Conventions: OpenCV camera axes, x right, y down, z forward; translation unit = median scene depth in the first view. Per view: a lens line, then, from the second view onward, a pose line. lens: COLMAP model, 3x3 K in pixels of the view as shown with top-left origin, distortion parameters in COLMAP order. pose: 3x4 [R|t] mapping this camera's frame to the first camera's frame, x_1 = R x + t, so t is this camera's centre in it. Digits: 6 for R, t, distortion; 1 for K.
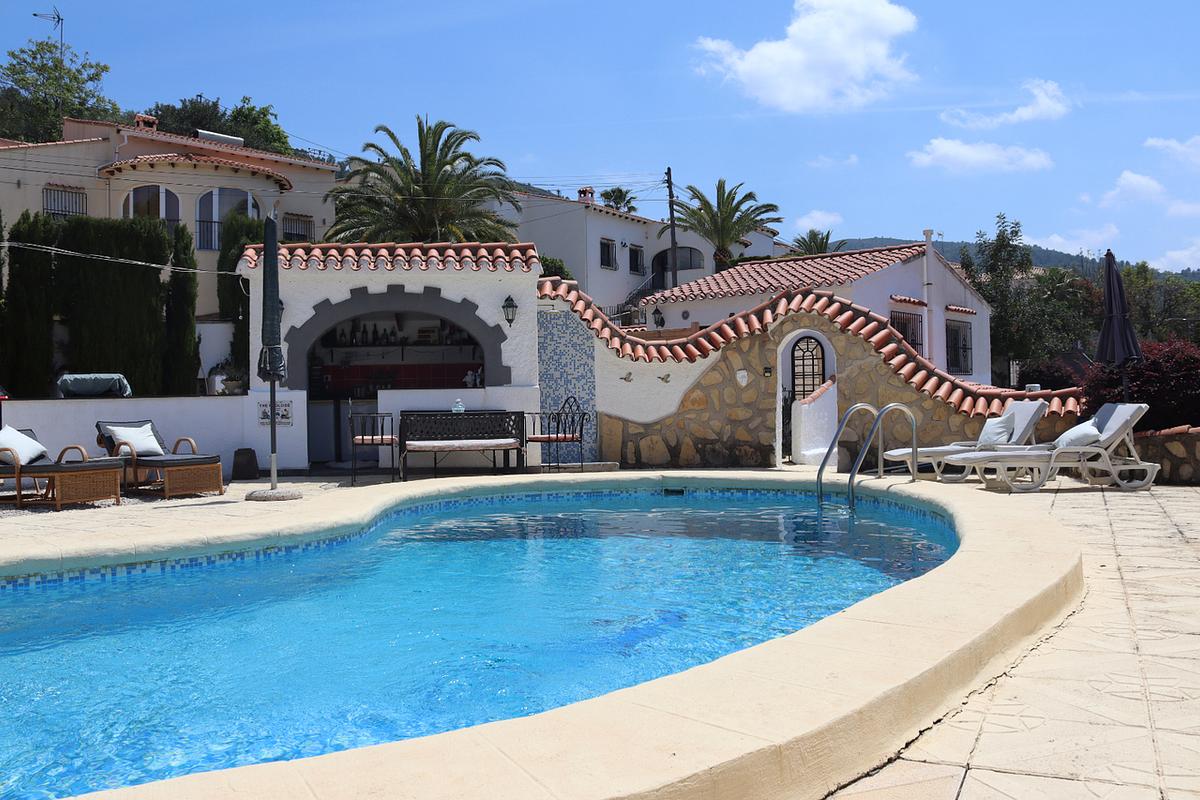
lens RADIAL K [[993.7, 0, 629.8], [0, 993.7, 403.7], [0, 0, 1]] dist [-0.161432, 0.137999]
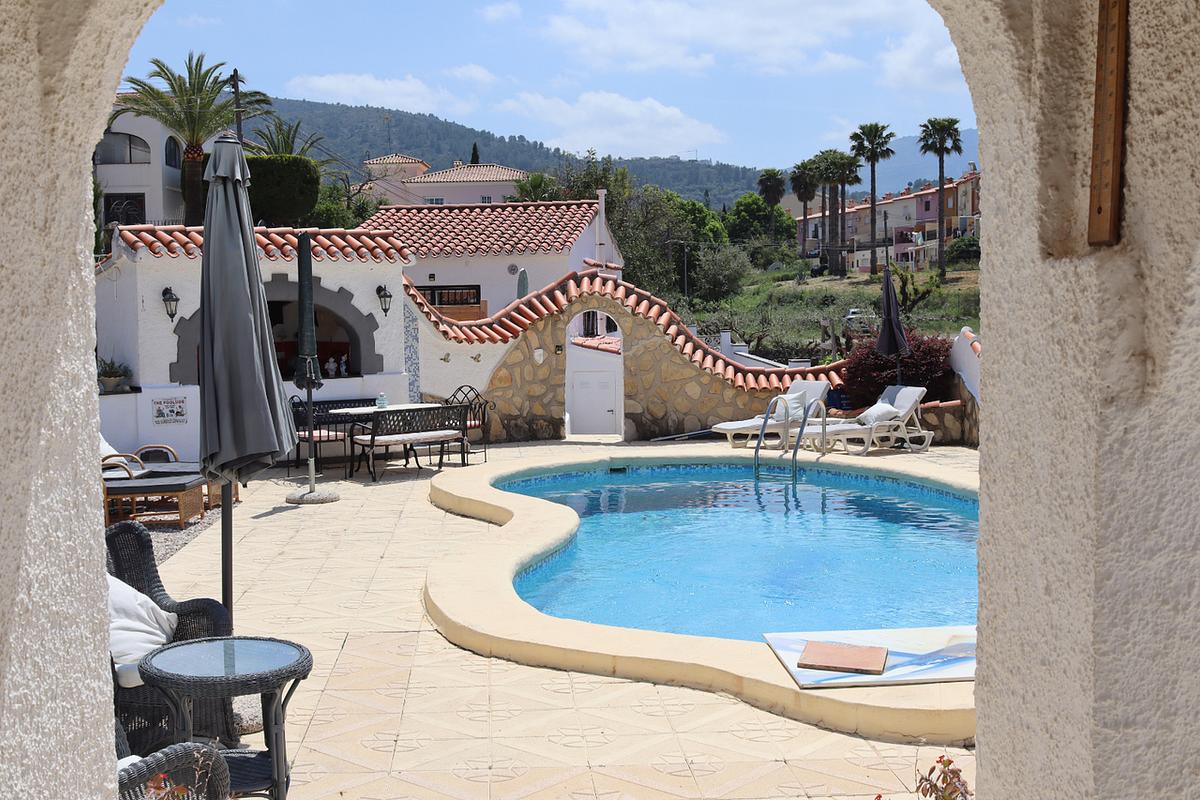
lens RADIAL K [[1357.7, 0, 632.9], [0, 1357.7, 424.6], [0, 0, 1]] dist [-0.092158, 0.000000]
pose [[0.849472, -0.040664, 0.526064, -0.585030], [-0.001365, 0.996853, 0.079259, -0.070255], [-0.527631, -0.068046, 0.846744, -0.291801]]
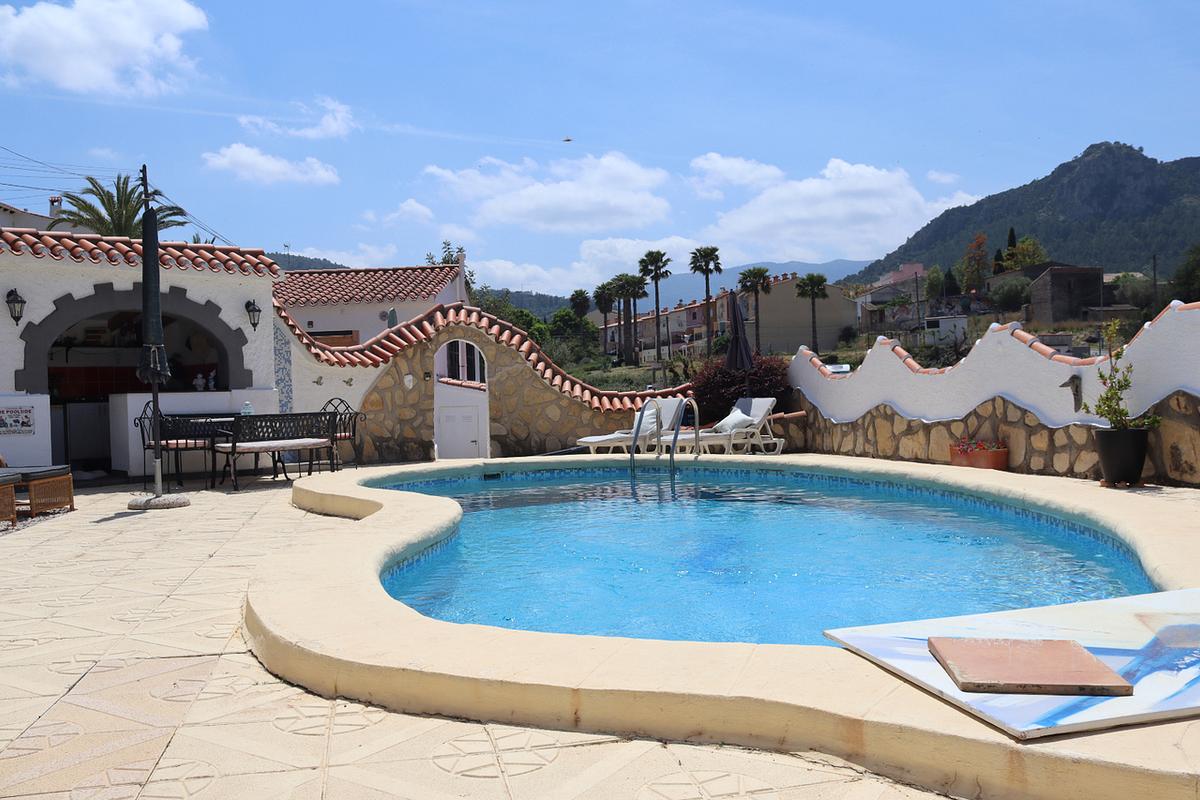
lens RADIAL K [[993.7, 0, 613.2], [0, 993.7, 403.2], [0, 0, 1]] dist [-0.161432, 0.137999]
pose [[0.768968, -0.012230, 0.639170, -0.435854], [0.017609, 0.999843, -0.002053, 0.004809], [-0.639045, 0.012833, 0.769062, -0.003202]]
